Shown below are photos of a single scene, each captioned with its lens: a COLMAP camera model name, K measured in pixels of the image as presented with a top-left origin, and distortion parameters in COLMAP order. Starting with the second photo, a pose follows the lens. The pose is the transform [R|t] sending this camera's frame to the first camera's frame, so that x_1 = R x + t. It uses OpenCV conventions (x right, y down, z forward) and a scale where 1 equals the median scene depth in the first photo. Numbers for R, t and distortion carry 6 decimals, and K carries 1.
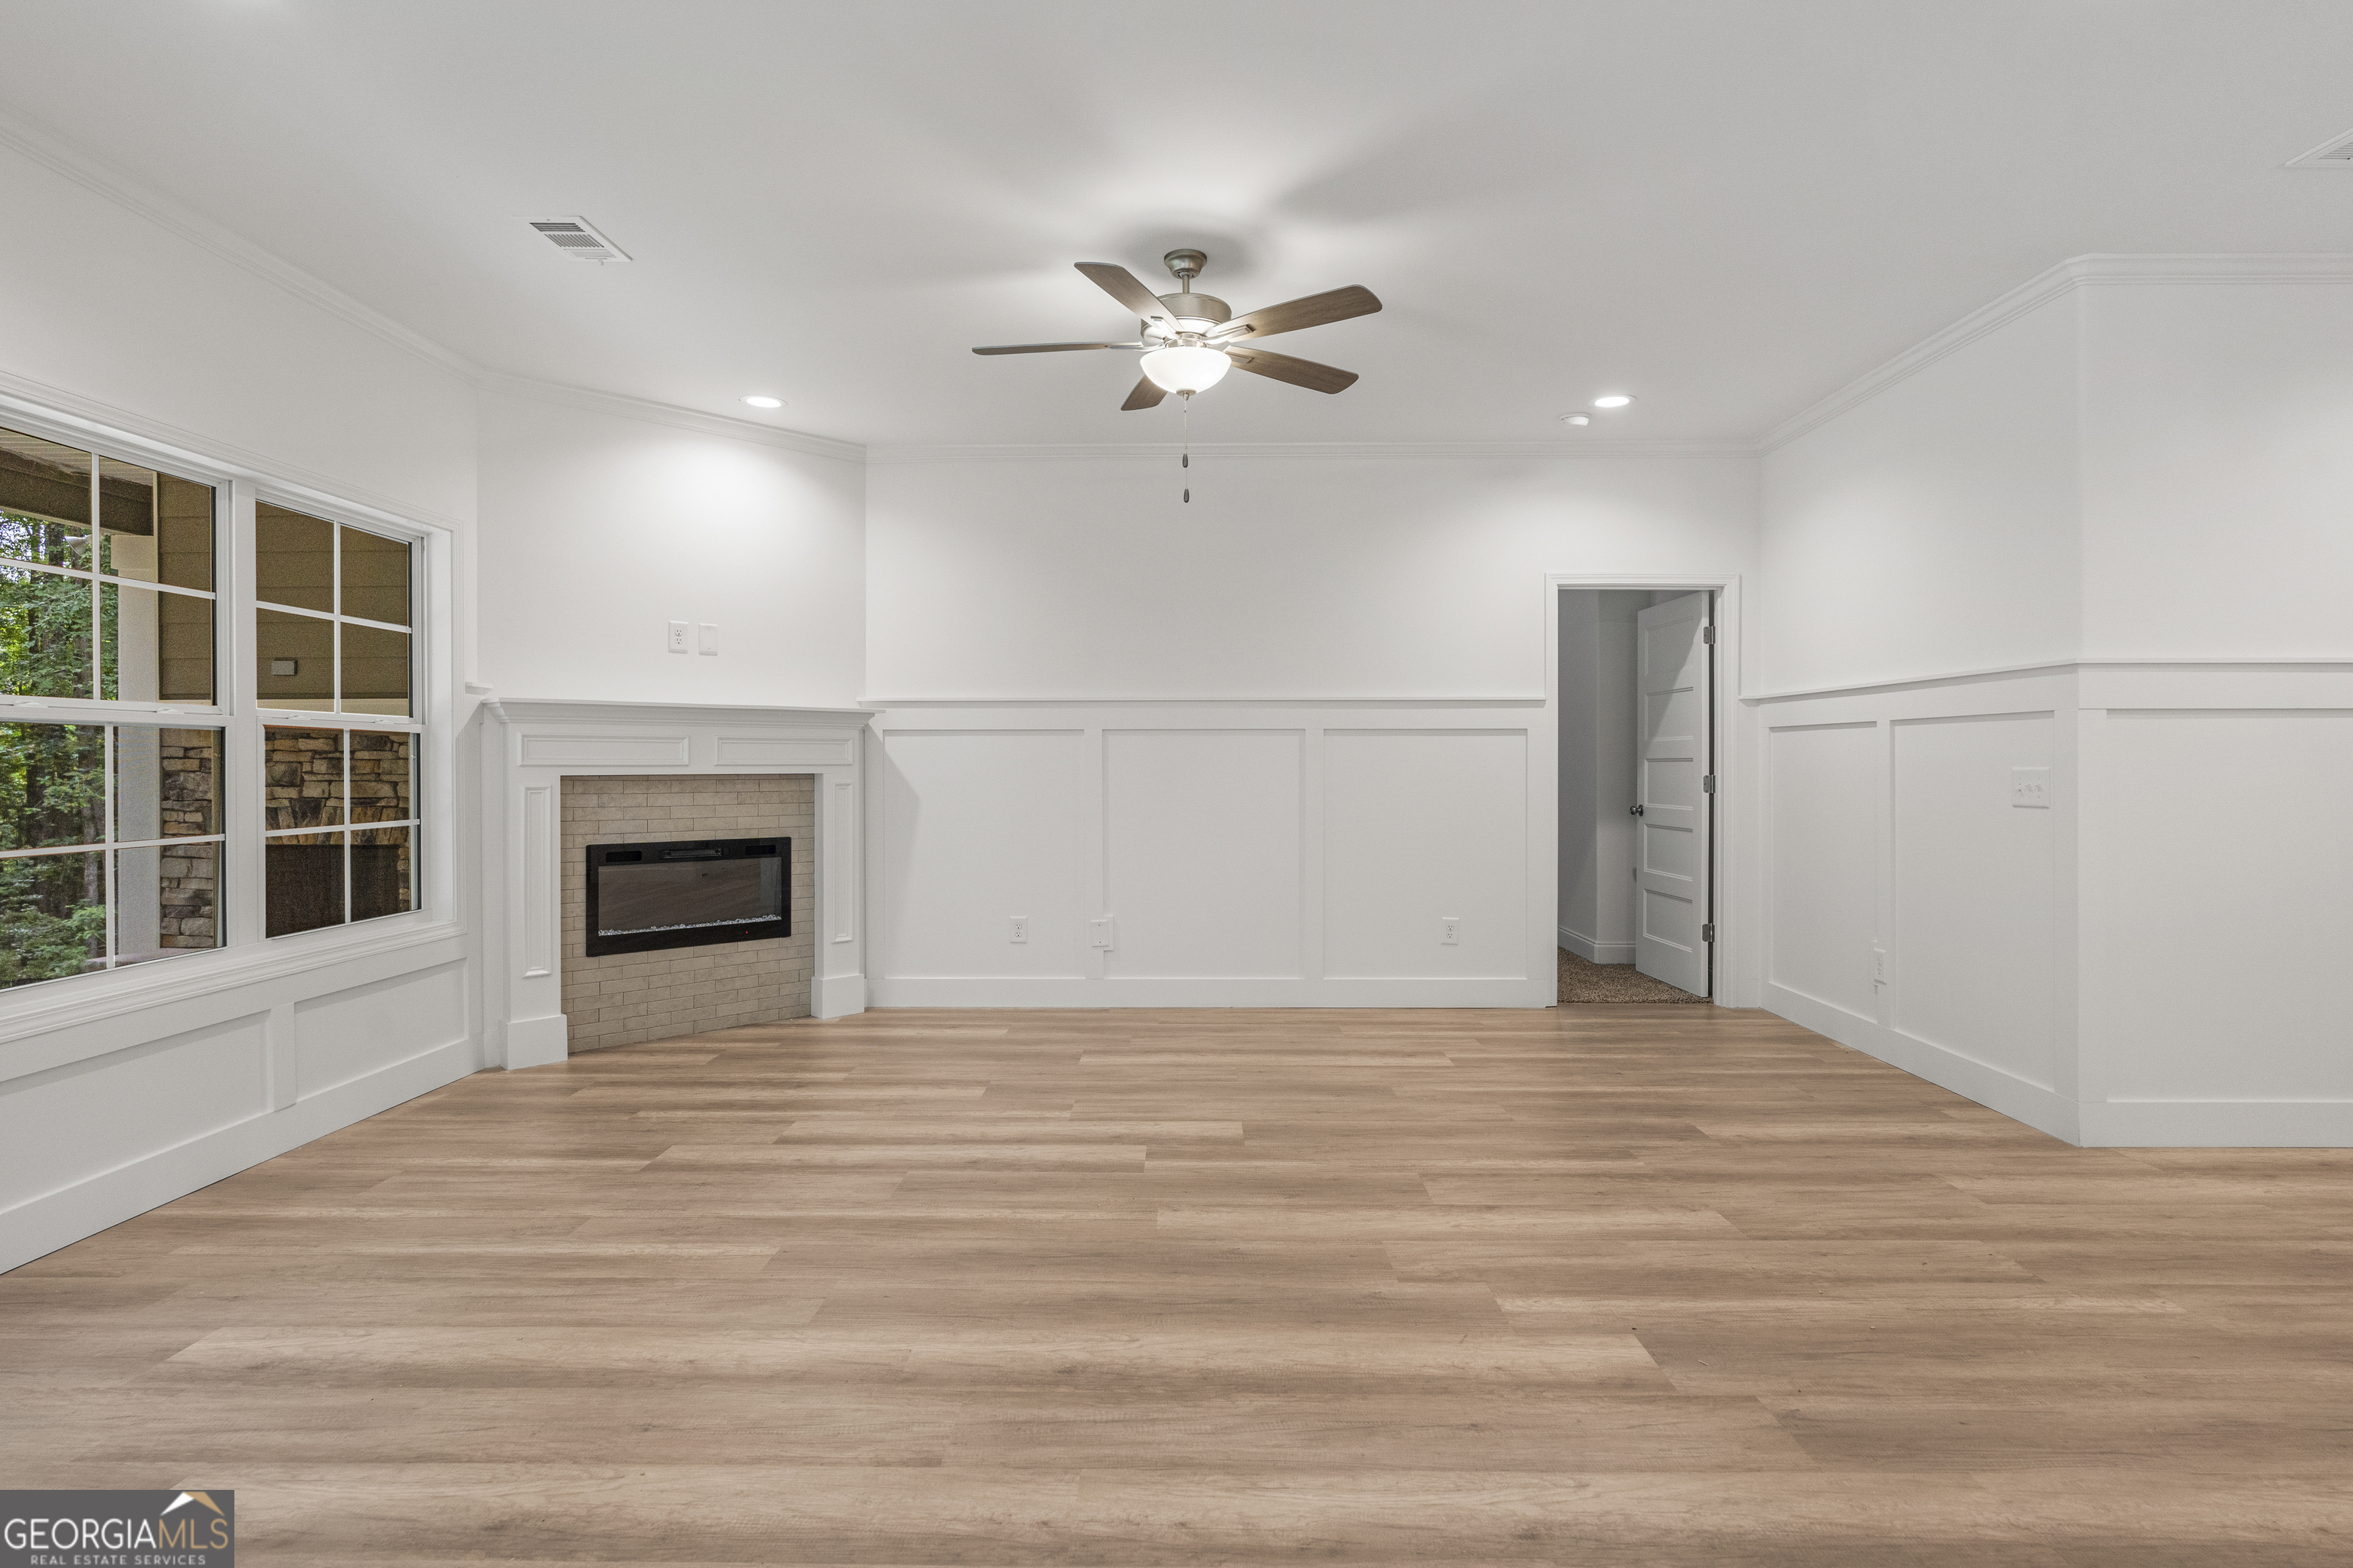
lens RADIAL K [[1206.3, 0, 1175.4], [0, 1206.3, 767.2], [0, 0, 1]] dist [-0.003898, 0.000858]
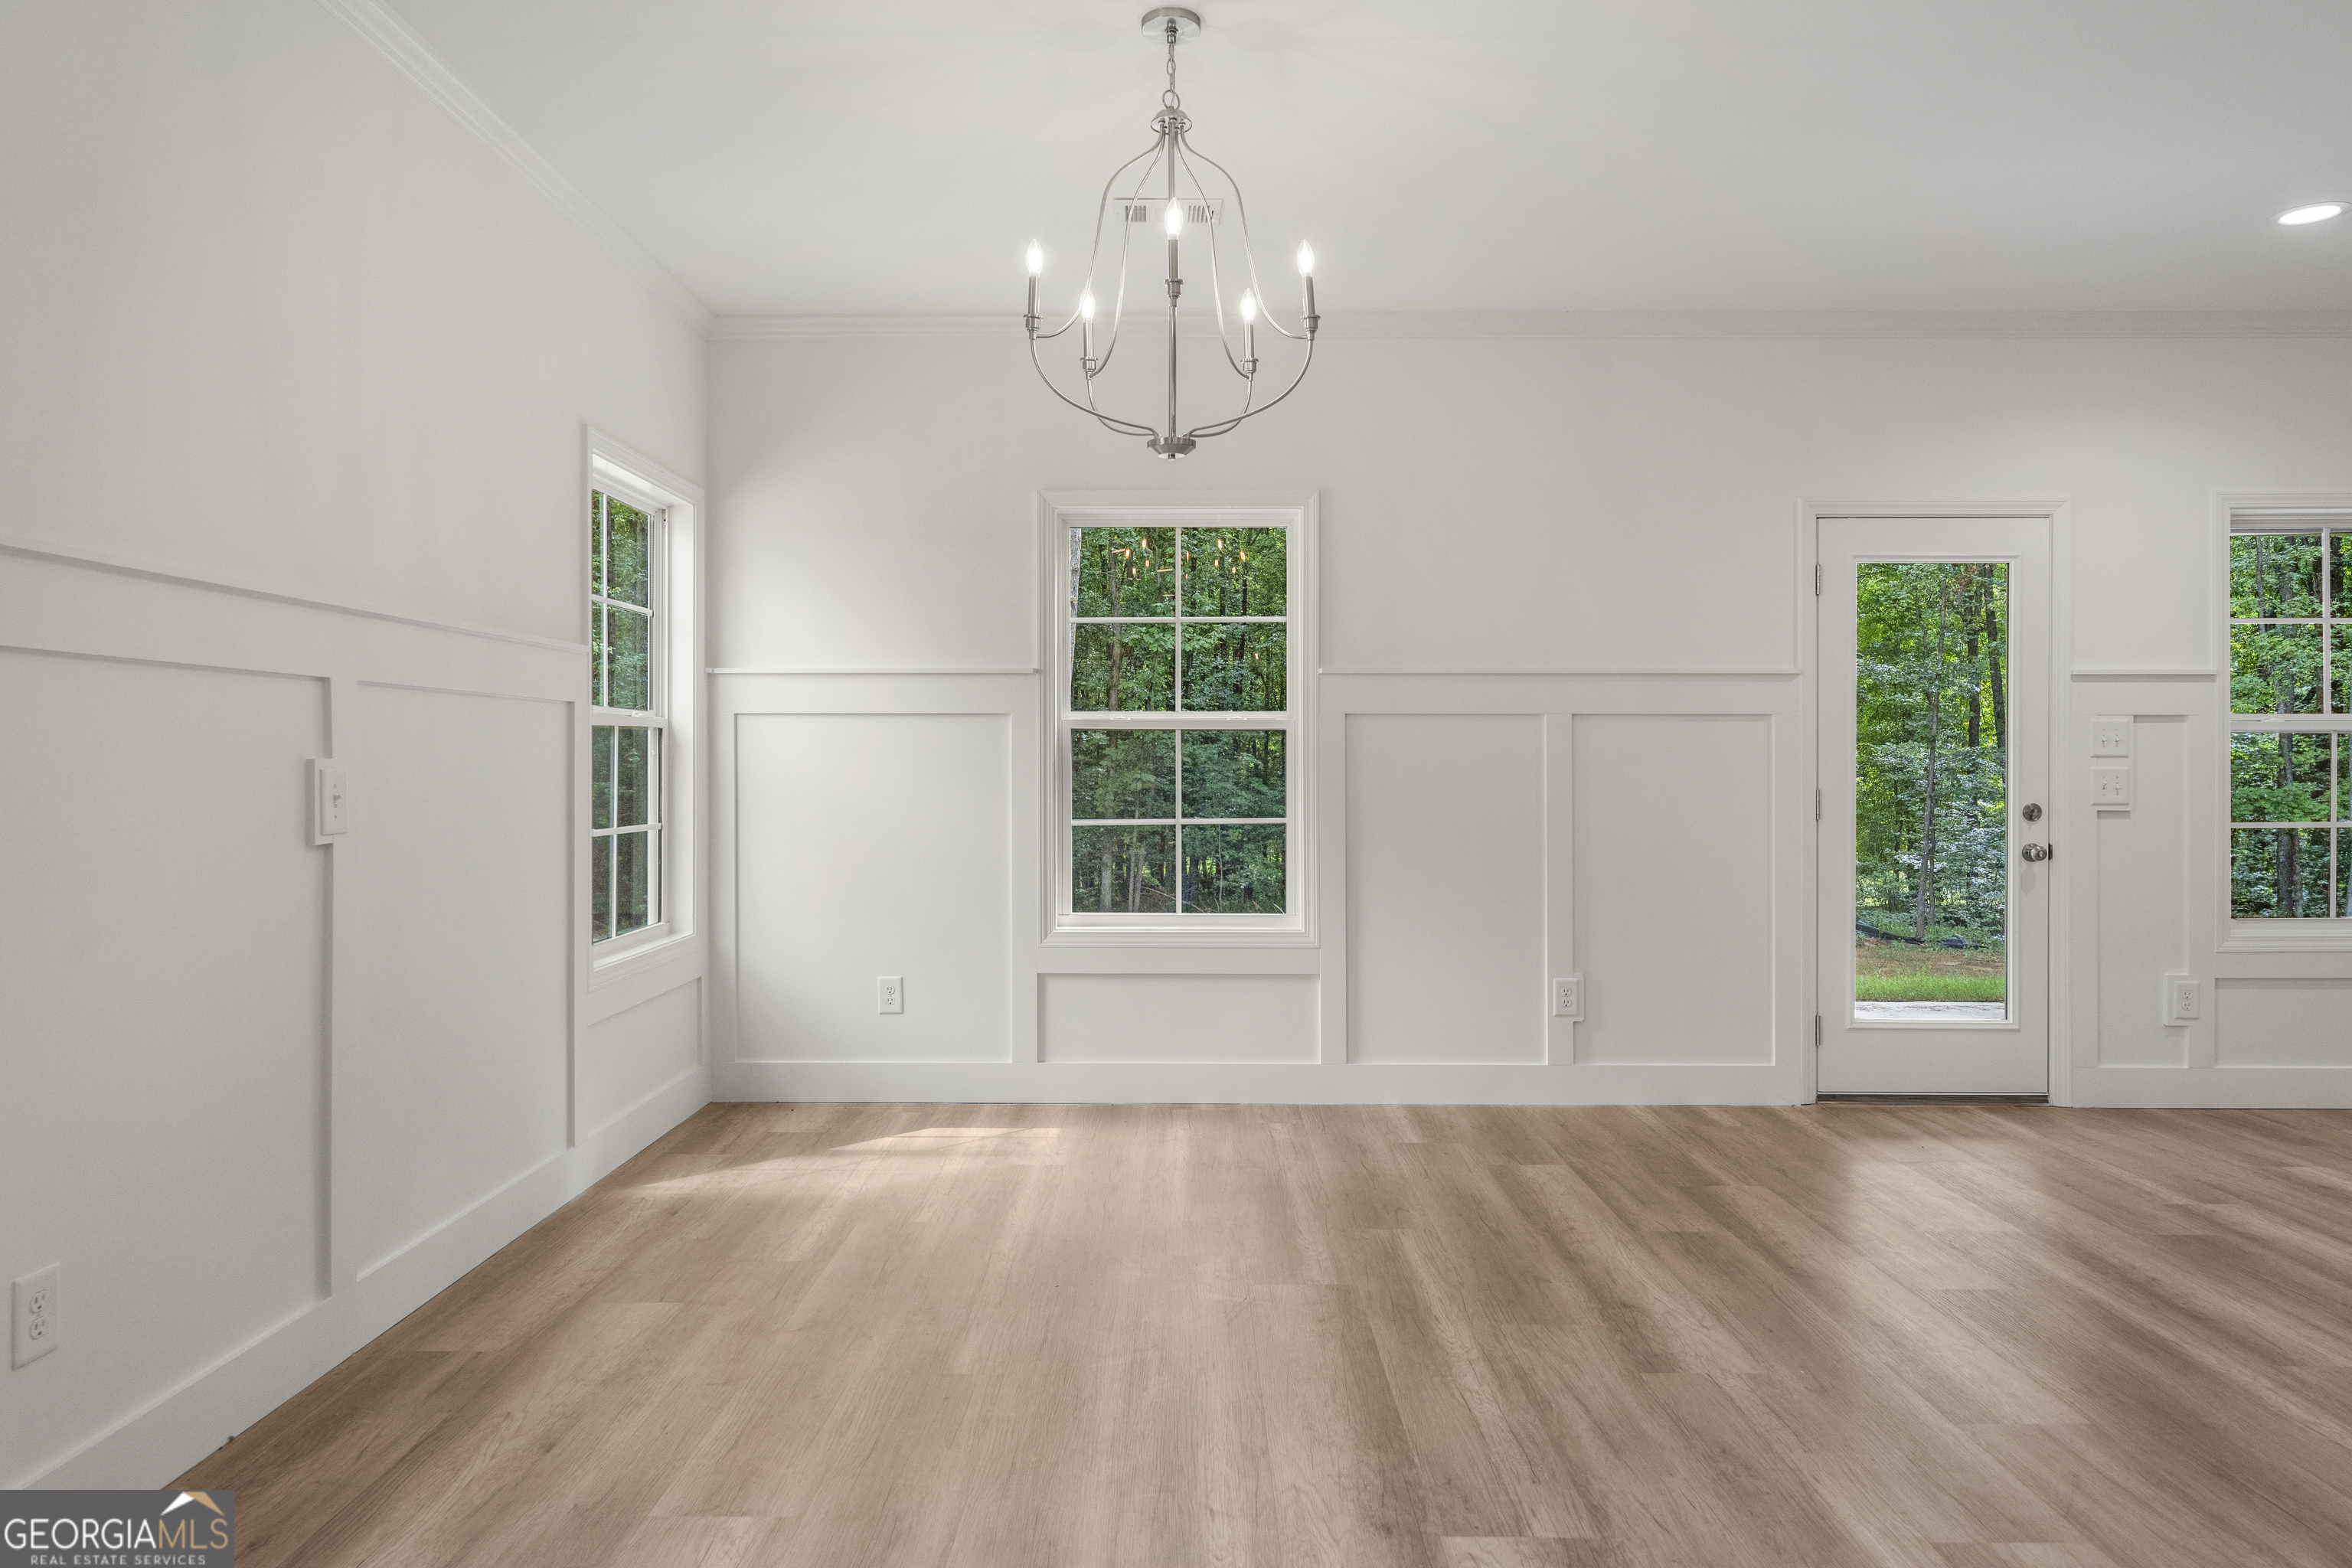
lens RADIAL K [[1463.3, 0, 1176.6], [0, 1463.3, 764.2], [0, 0, 1]] dist [0.003067, 0.000073]
pose [[0.006921, 0.004305, -0.999967, 0.516342], [-0.004962, 0.999979, 0.004270, -0.000619], [0.999964, 0.004932, 0.006942, -0.199564]]
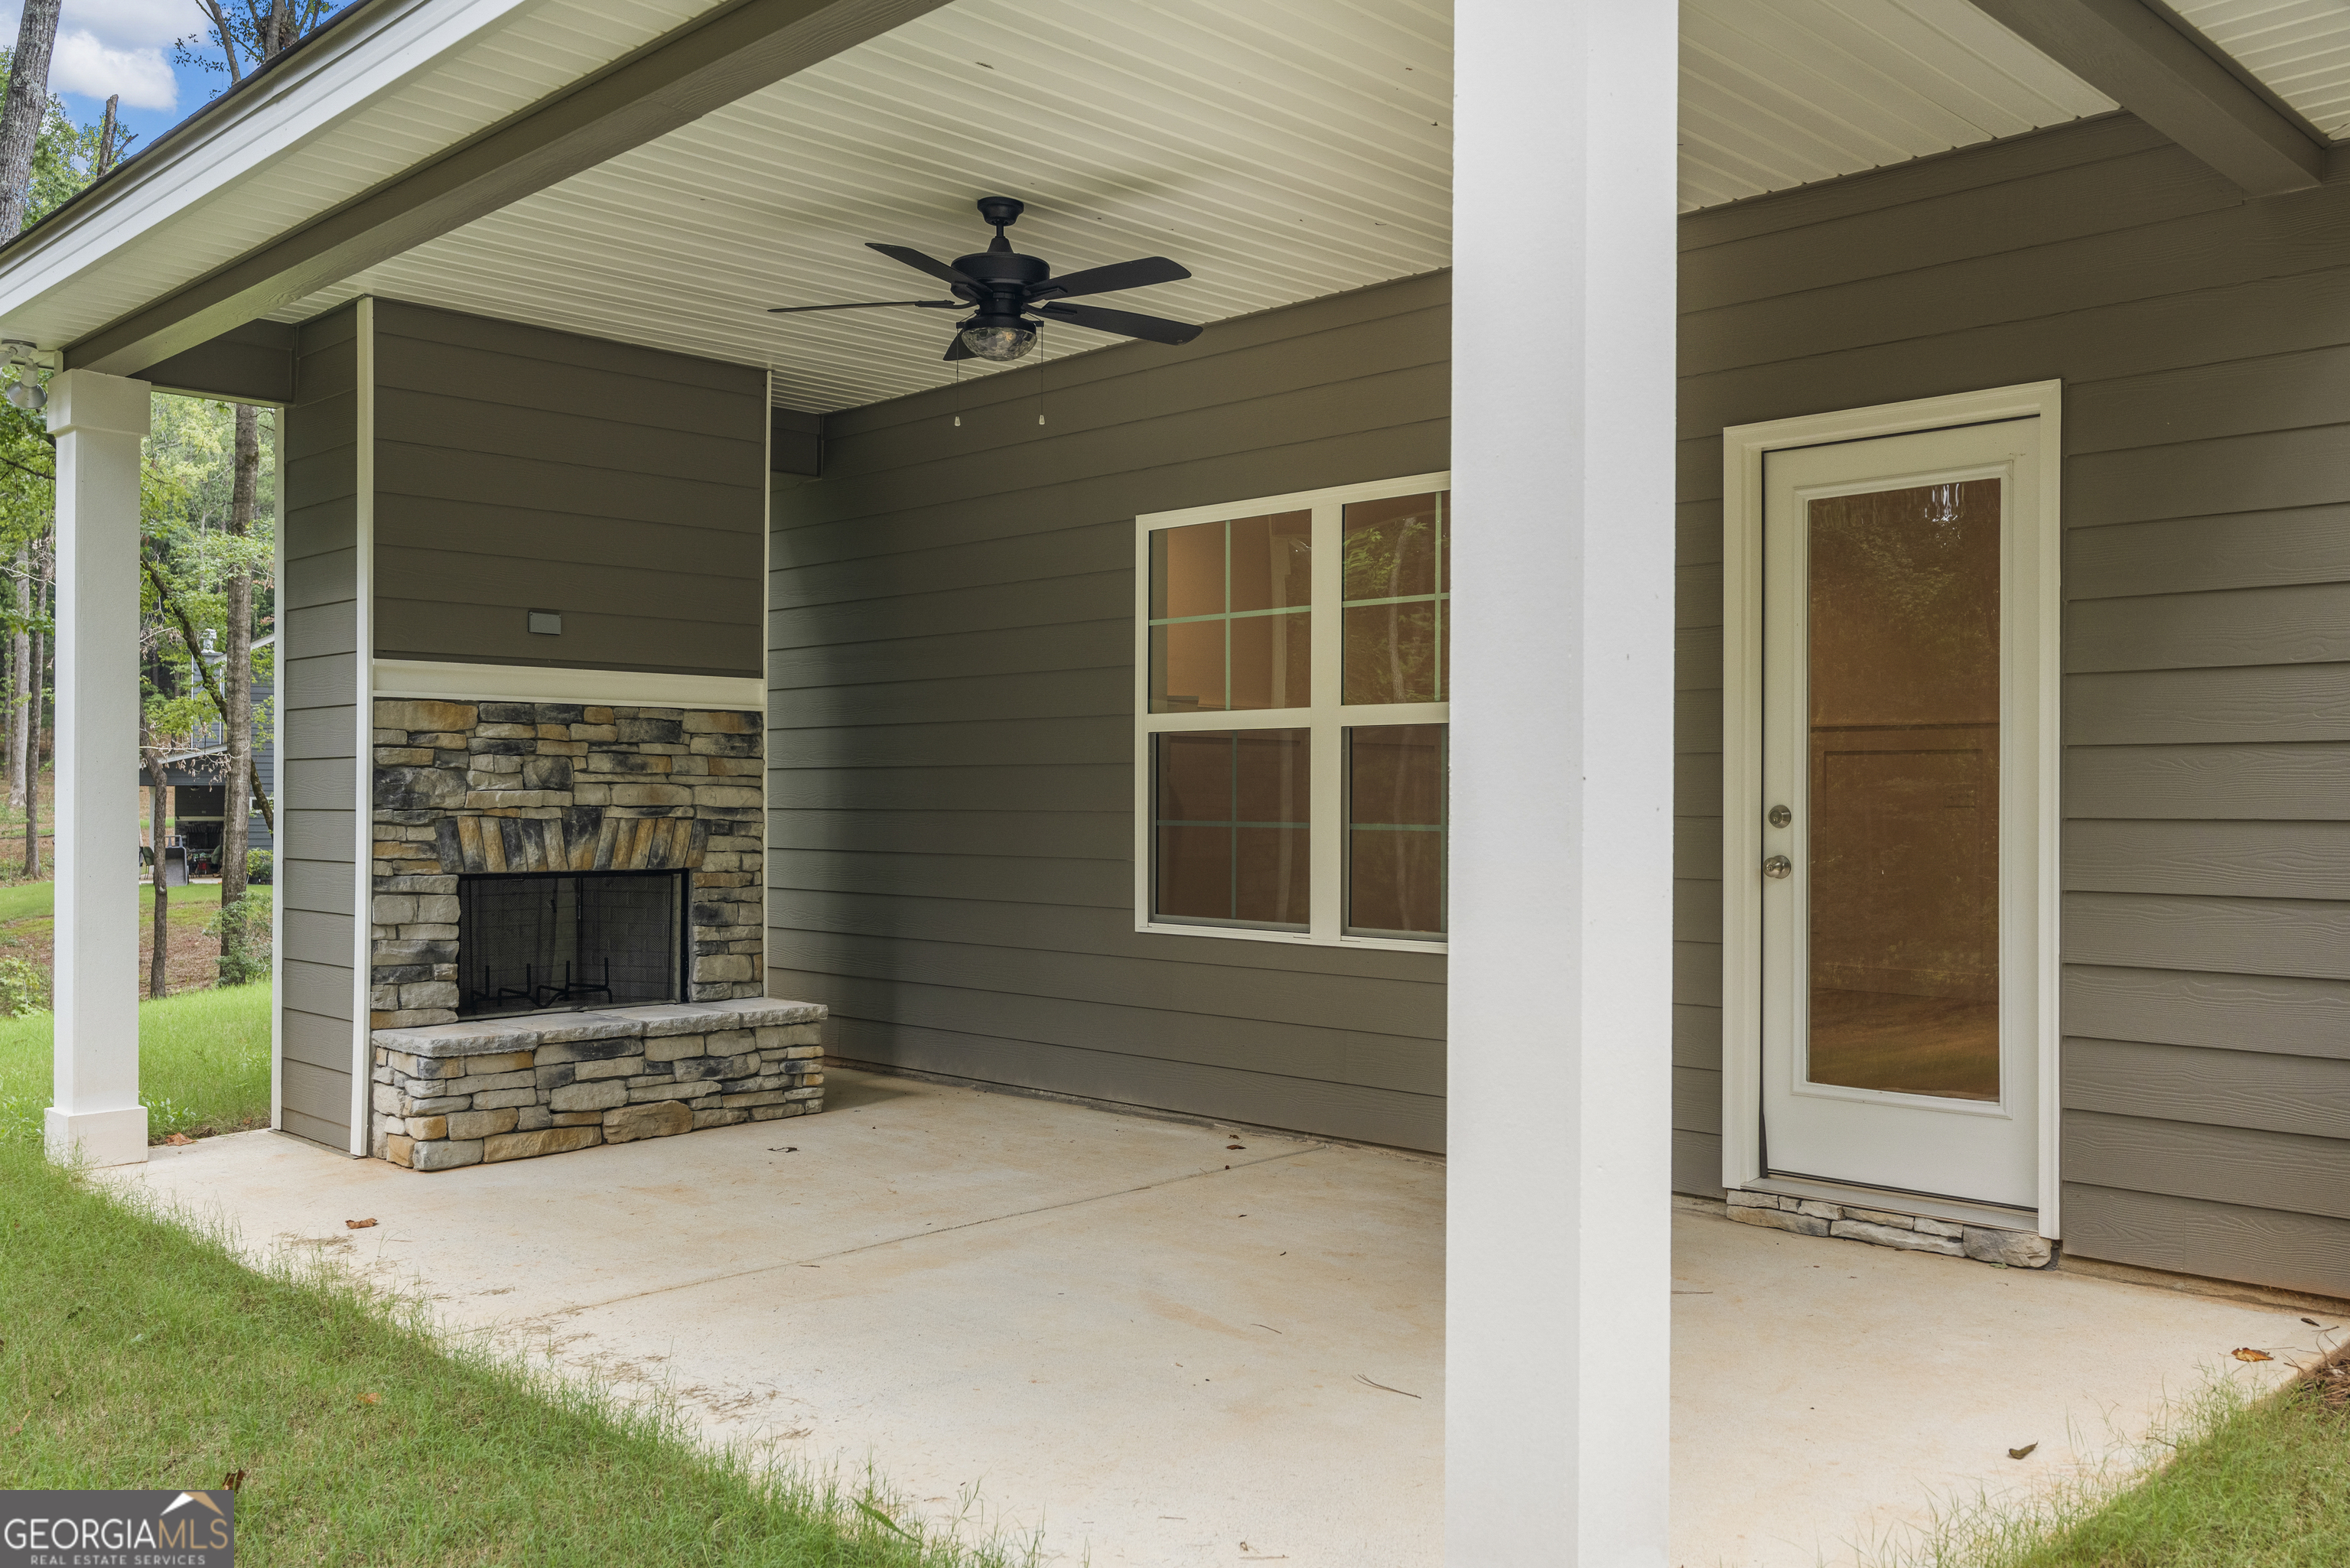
lens RADIAL K [[1932.3, 0, 1168.5], [0, 1932.3, 782.1], [0, 0, 1]] dist [0.008937, 0.004914]
pose [[0.687815, 0.013404, 0.725762, -1.810084], [-0.001823, 0.999858, -0.016739, 0.041061], [-0.725883, 0.010190, 0.687742, -0.078626]]
